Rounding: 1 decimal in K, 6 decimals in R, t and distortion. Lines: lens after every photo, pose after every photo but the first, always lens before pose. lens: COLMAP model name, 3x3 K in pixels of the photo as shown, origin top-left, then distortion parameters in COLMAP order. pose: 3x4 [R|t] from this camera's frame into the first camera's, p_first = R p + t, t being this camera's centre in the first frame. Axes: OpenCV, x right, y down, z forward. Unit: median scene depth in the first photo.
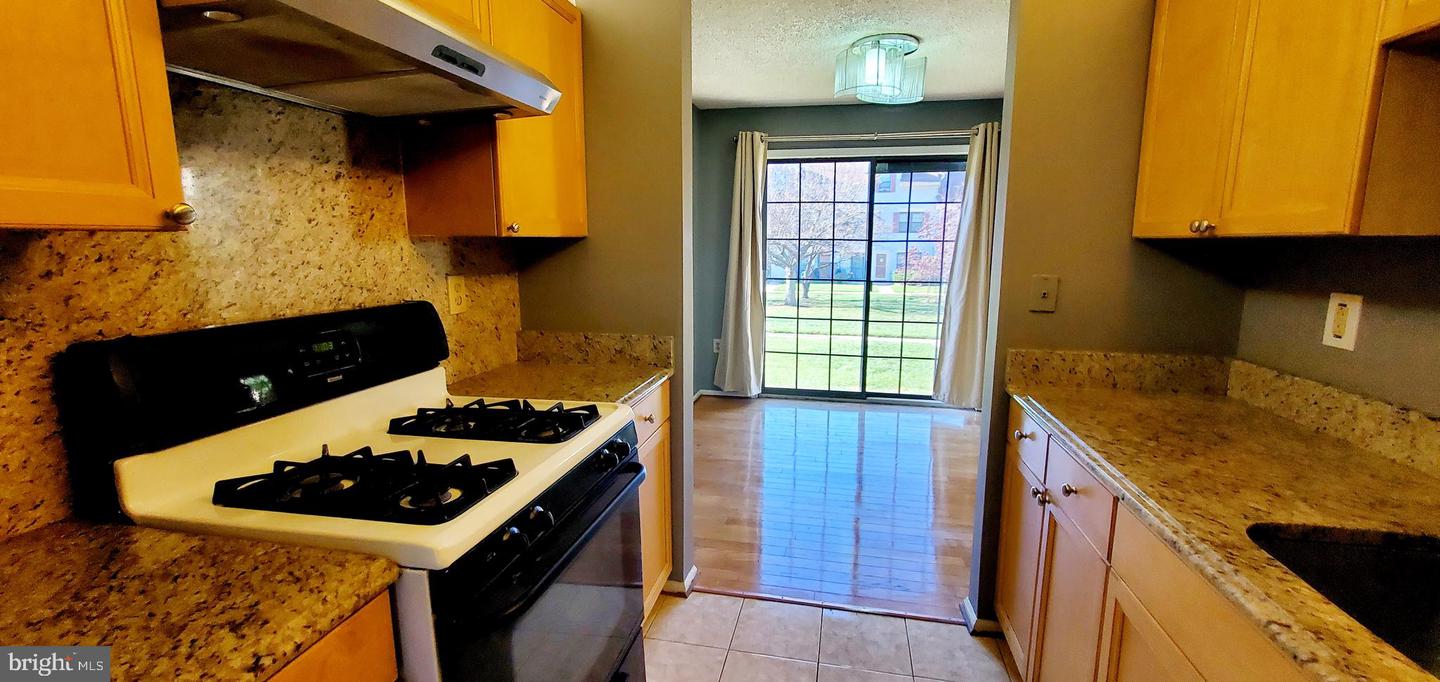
lens RADIAL K [[573.9, 0, 725.9], [0, 573.9, 336.0], [0, 0, 1]] dist [-0.000028, -0.000828]
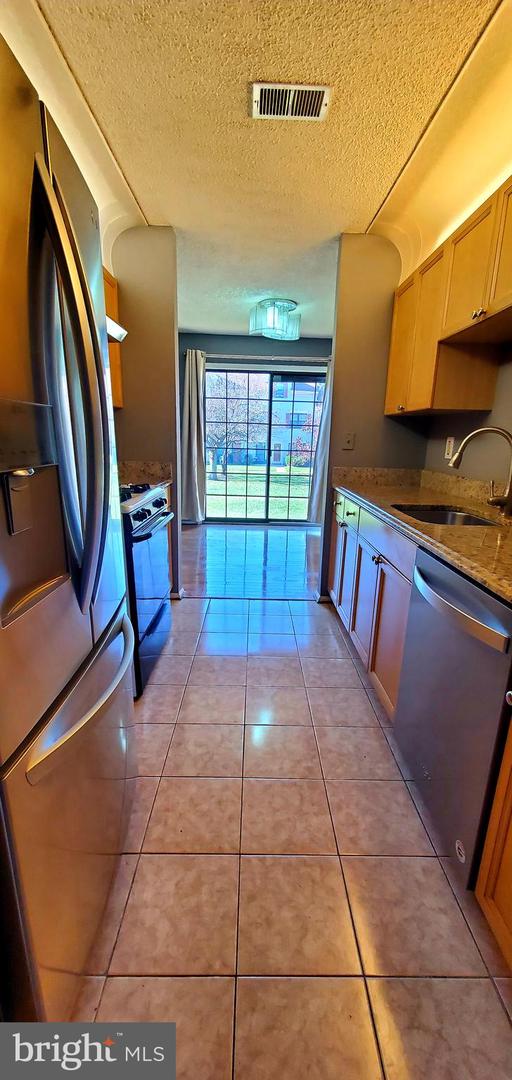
lens RADIAL K [[430.4, 0, 256.2], [0, 430.4, 551.7], [0, 0, 1]] dist [-0.000028, -0.000828]
pose [[0.977024, -0.032949, 0.210567, -0.057662], [0.011036, 0.994474, 0.104402, 0.067026], [-0.212843, -0.099680, 0.971989, -0.219561]]
